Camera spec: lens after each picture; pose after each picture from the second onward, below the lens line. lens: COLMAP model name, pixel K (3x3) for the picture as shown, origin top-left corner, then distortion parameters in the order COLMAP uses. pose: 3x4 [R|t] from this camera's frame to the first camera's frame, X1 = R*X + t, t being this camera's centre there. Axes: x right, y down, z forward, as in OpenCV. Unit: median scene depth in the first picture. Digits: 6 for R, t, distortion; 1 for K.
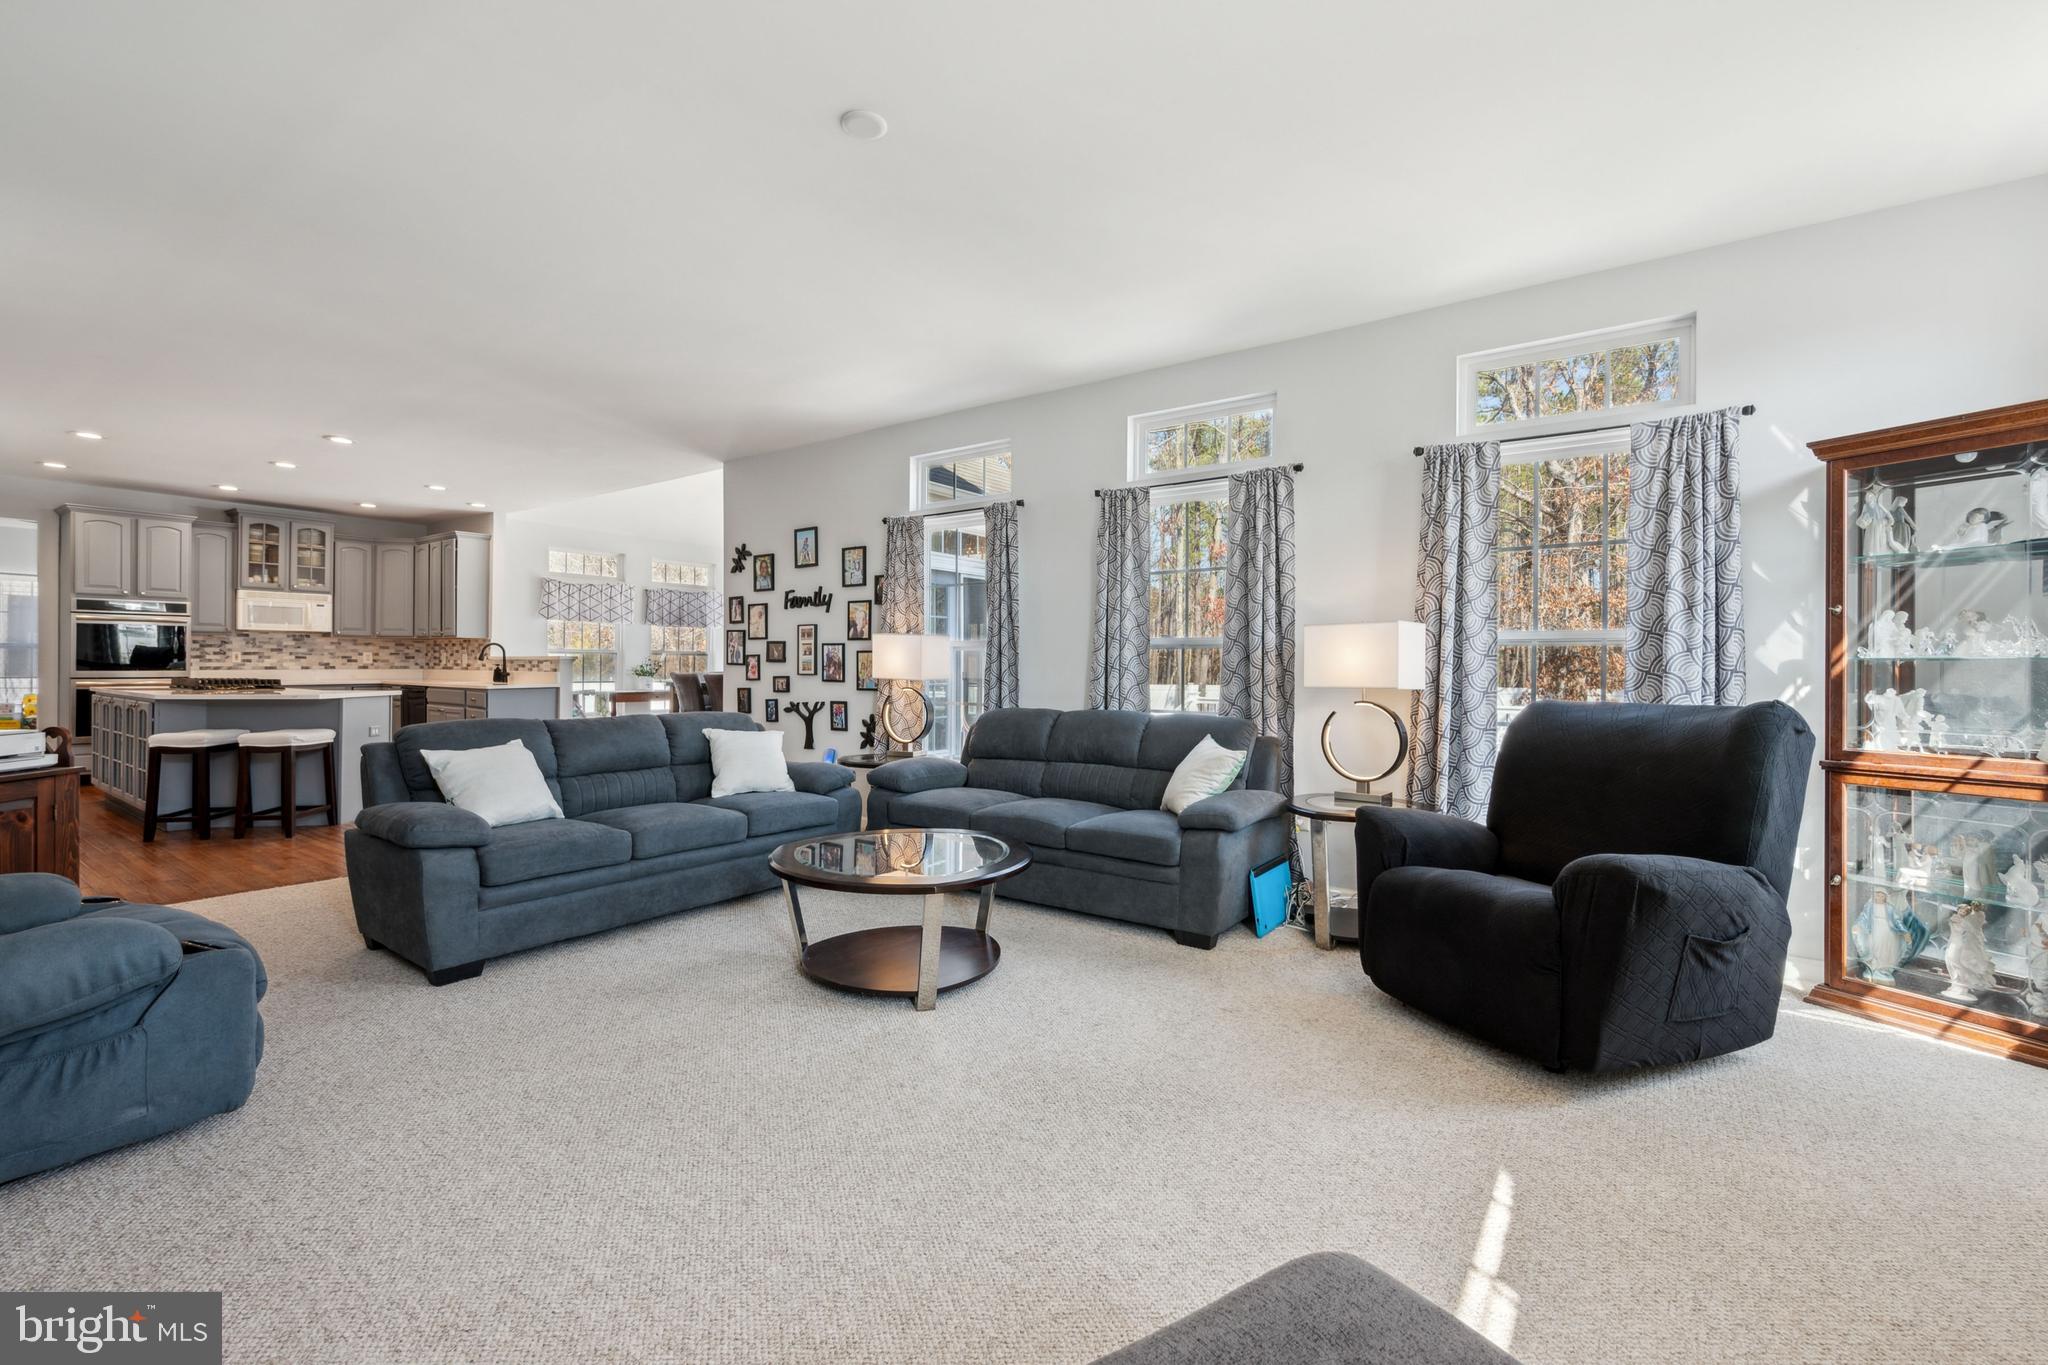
lens RADIAL K [[841.4, 0, 1015.7], [0, 841.4, 664.5], [0, 0, 1]] dist [0.000905, 0.000787]
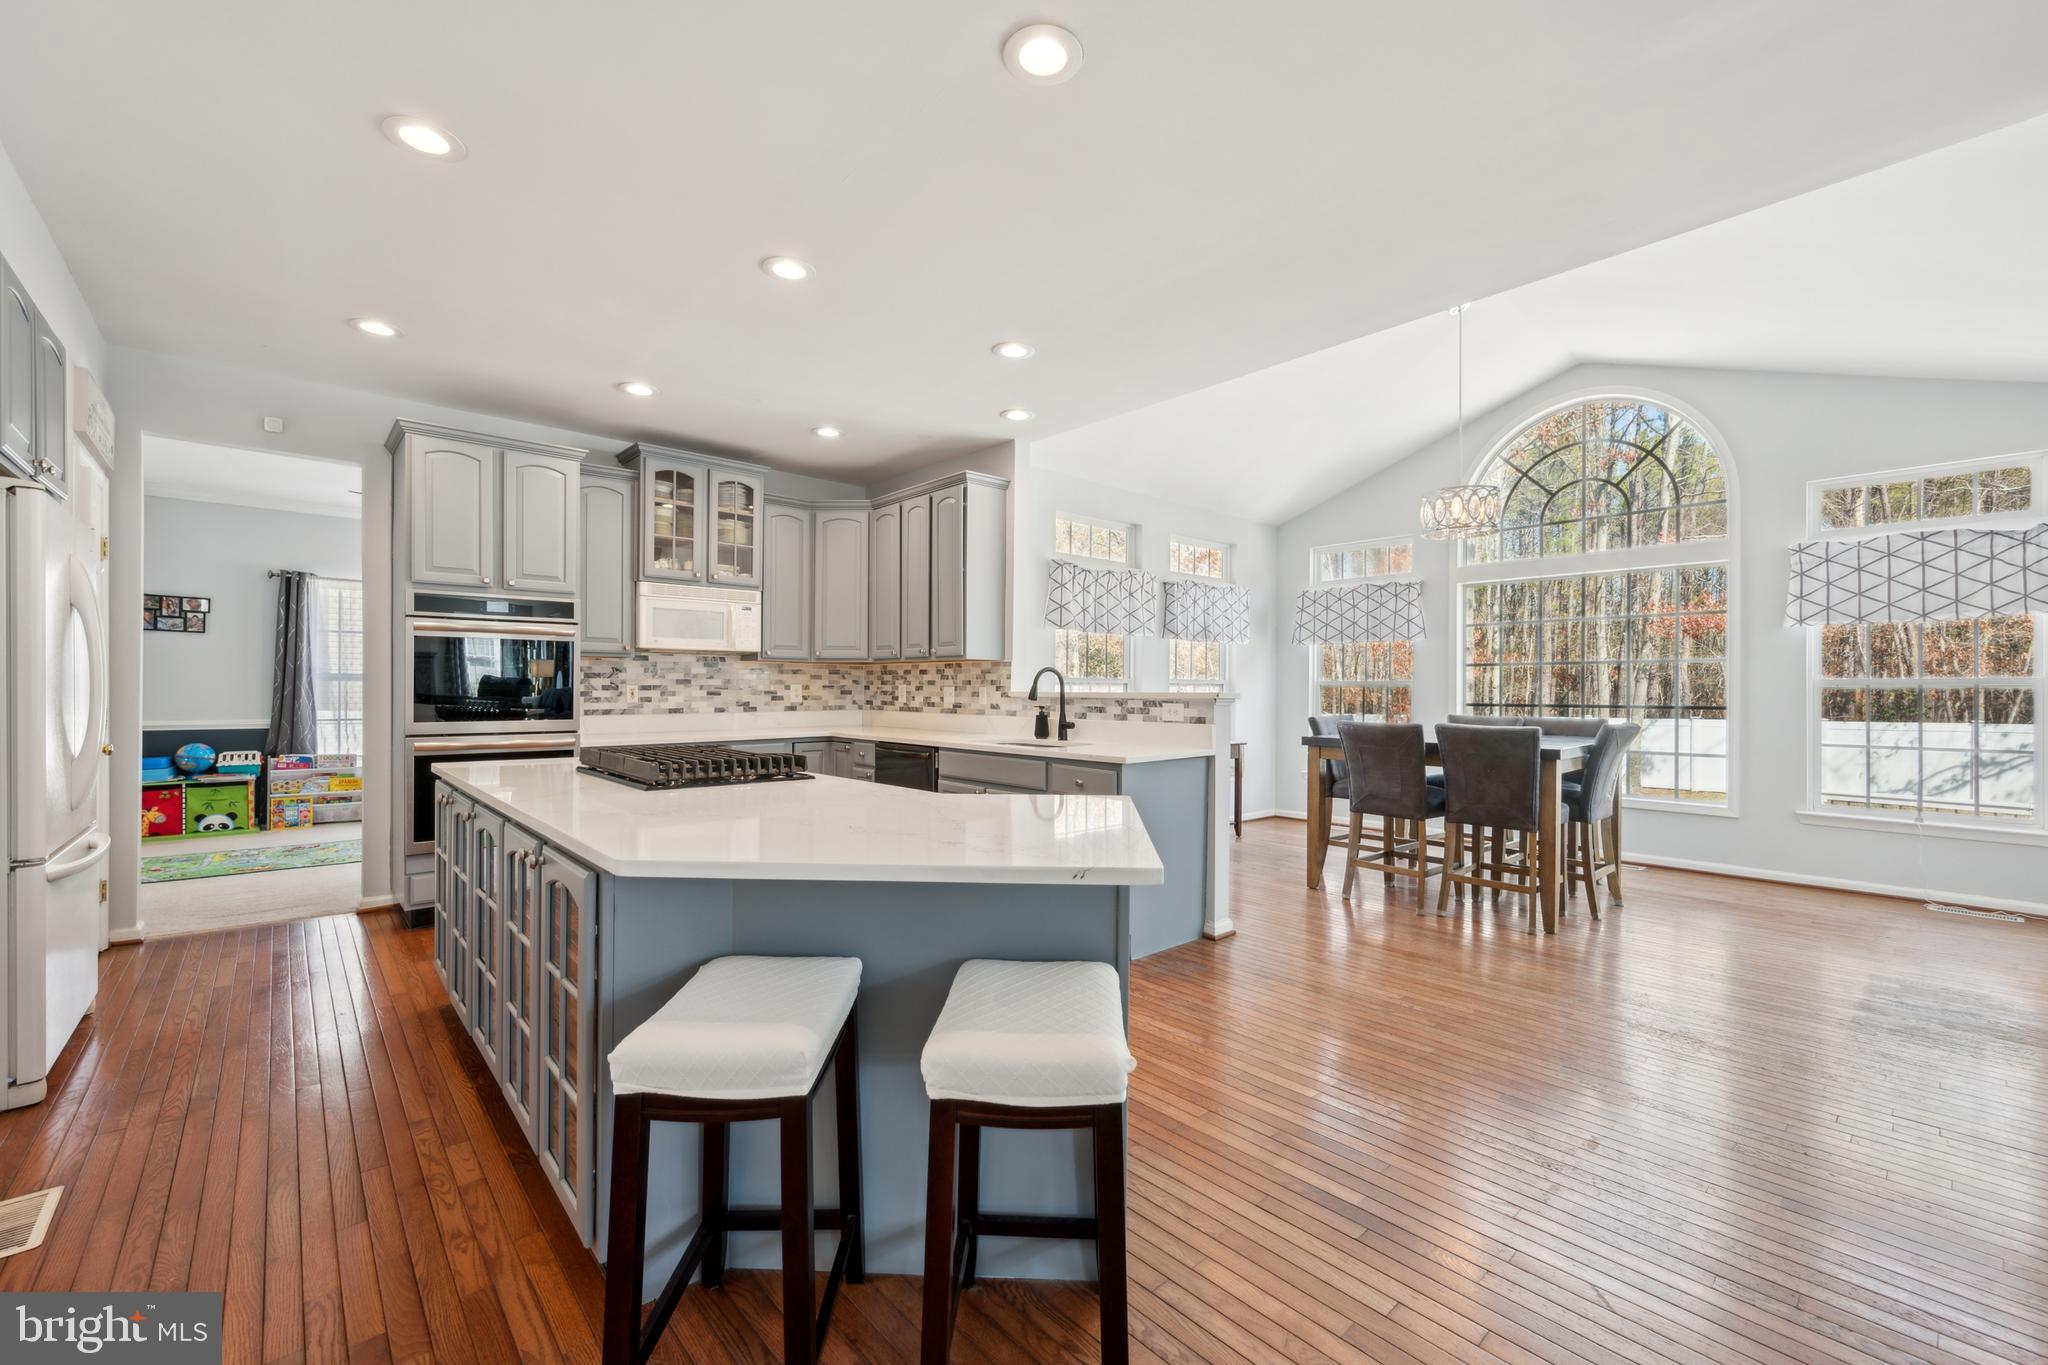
lens RADIAL K [[830.8, 0, 1027.8], [0, 830.8, 685.9], [0, 0, 1]] dist [0.006068, -0.000250]
pose [[0.975836, -0.003882, -0.218468, -0.535225], [0.002958, 0.999985, -0.004559, -0.011525], [0.218482, 0.003803, 0.975833, 0.493240]]
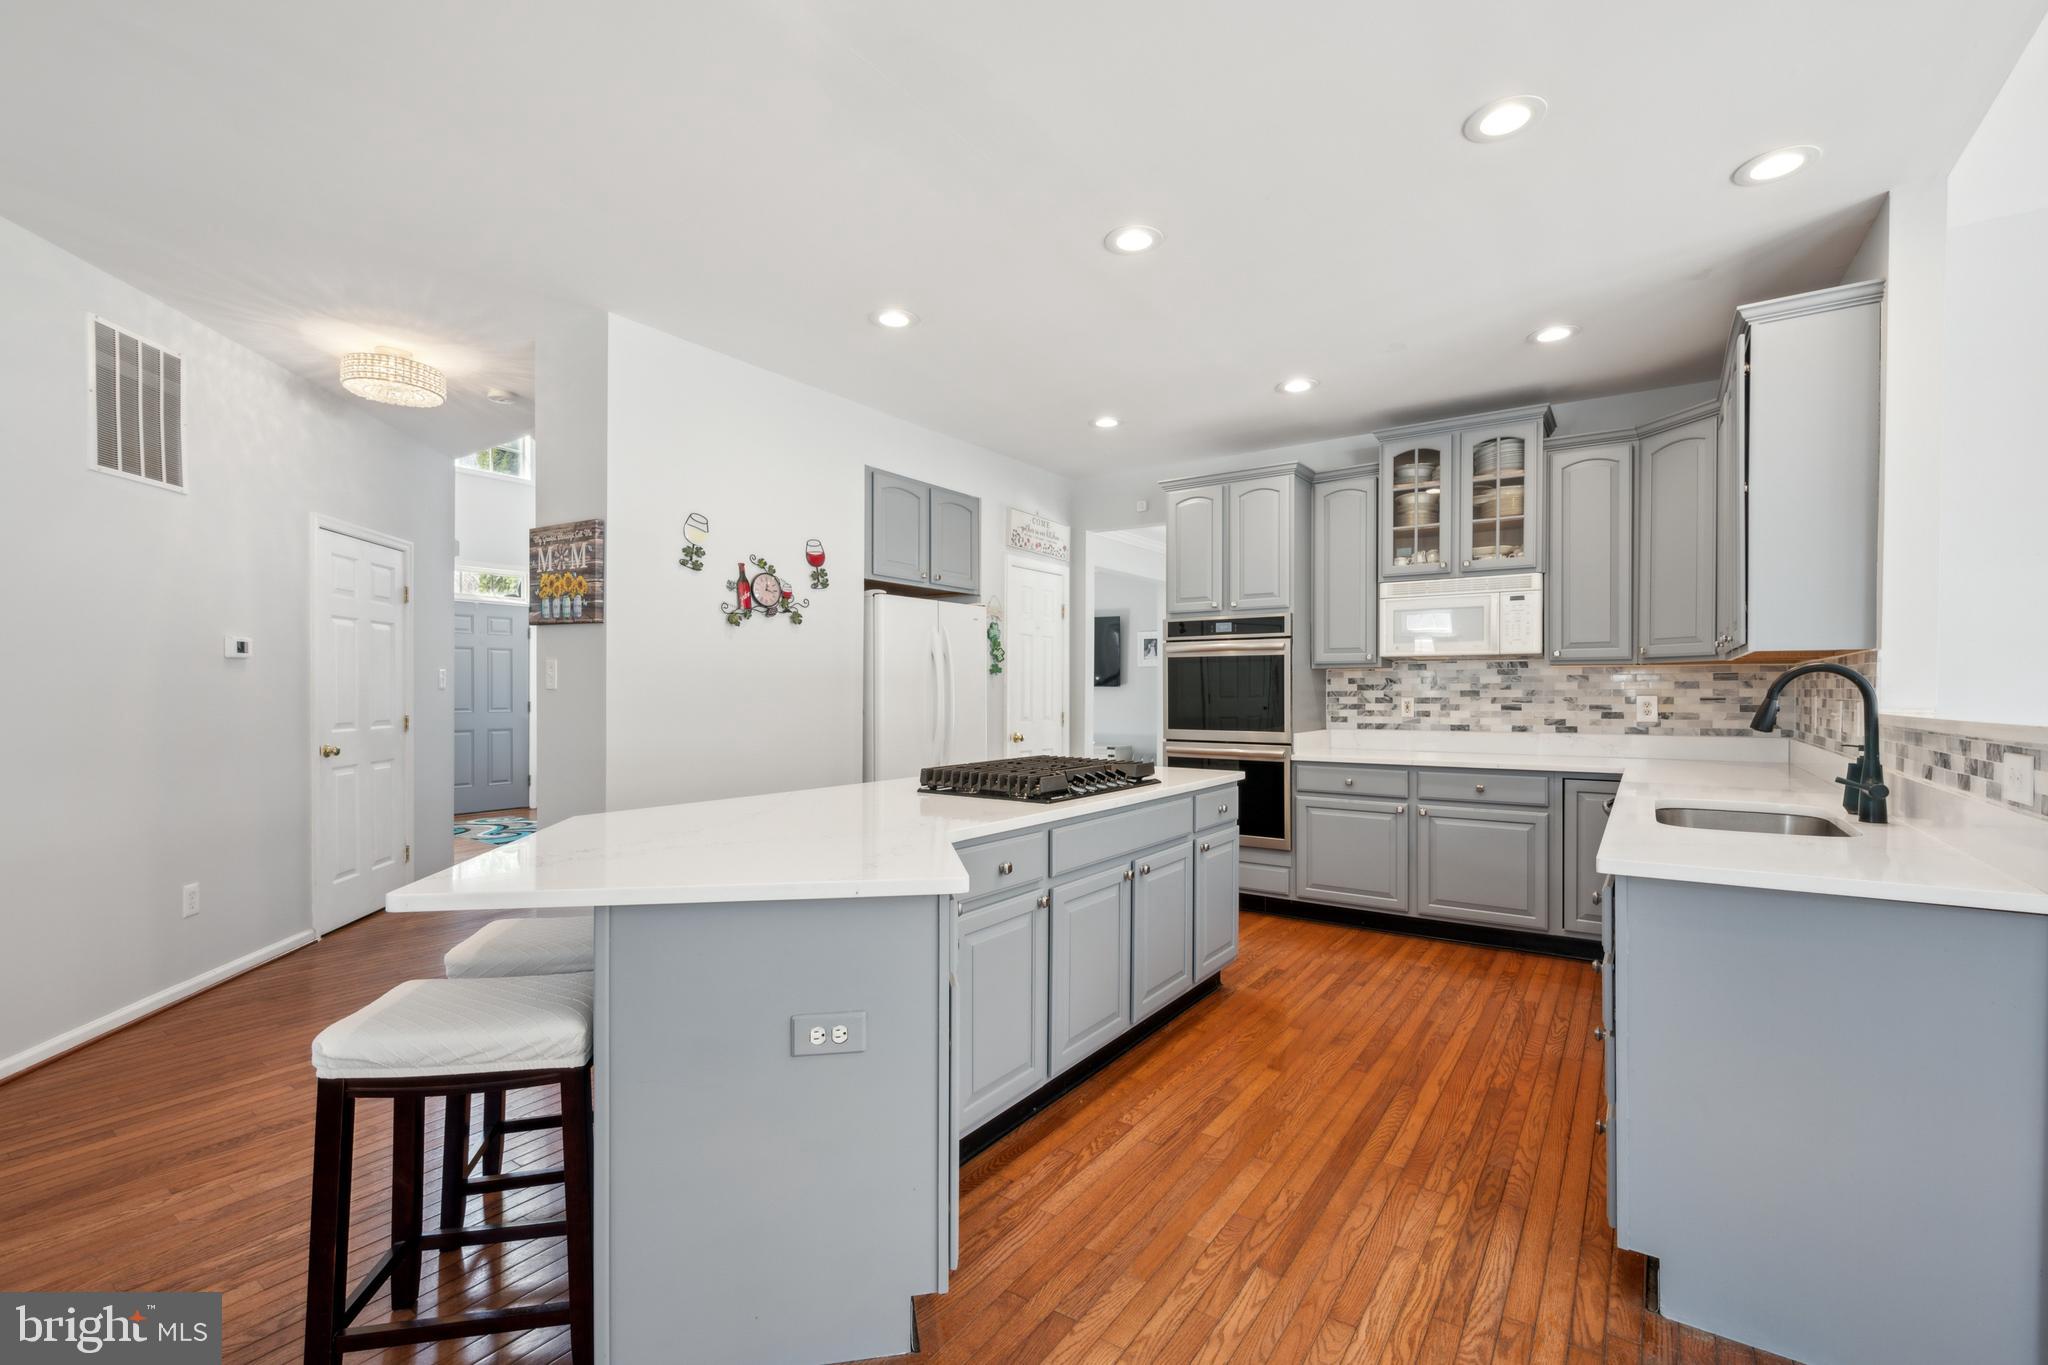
lens RADIAL K [[880.1, 0, 1032.9], [0, 880.1, 695.0], [0, 0, 1]] dist [0.000112, 0.000037]
pose [[0.020233, -0.002499, -0.999792, -0.370452], [-0.000733, 0.999997, -0.002514, -0.015918], [0.999795, 0.000784, 0.020231, 0.779620]]
